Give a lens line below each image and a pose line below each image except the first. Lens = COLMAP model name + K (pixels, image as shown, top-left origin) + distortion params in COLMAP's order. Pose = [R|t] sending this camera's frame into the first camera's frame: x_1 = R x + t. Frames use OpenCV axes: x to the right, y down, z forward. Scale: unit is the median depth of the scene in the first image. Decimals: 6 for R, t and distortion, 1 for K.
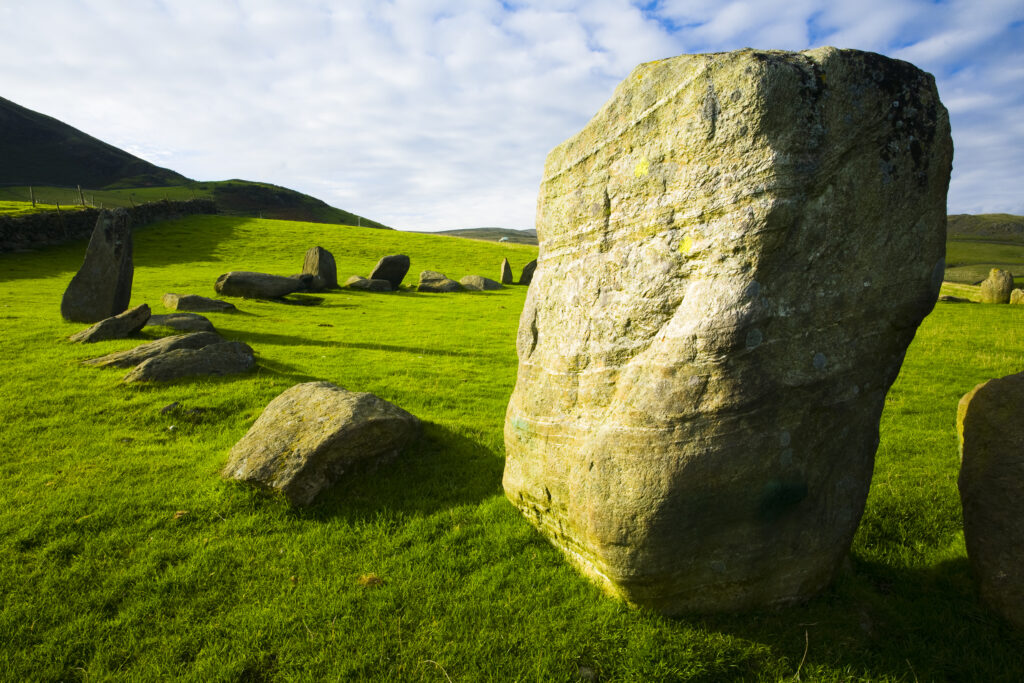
lens RADIAL K [[652.1, 0, 495.2], [0, 652.1, 337.8], [0, 0, 1]] dist [-0.055921, 0.028968]
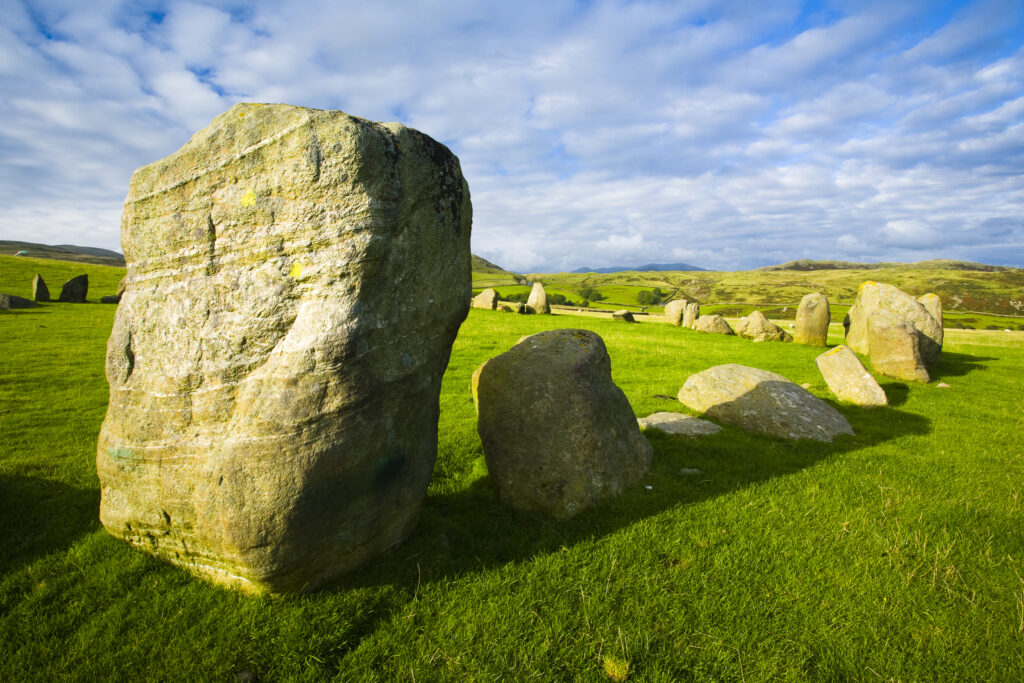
lens RADIAL K [[508.2, 0, 512.0], [0, 508.2, 337.9], [0, 0, 1]] dist [-0.075618, 0.031091]
pose [[0.703682, -0.067491, 0.707302, -0.065776], [0.068169, 0.997299, 0.027343, -0.020000], [-0.707237, 0.028975, 0.706382, 0.097321]]
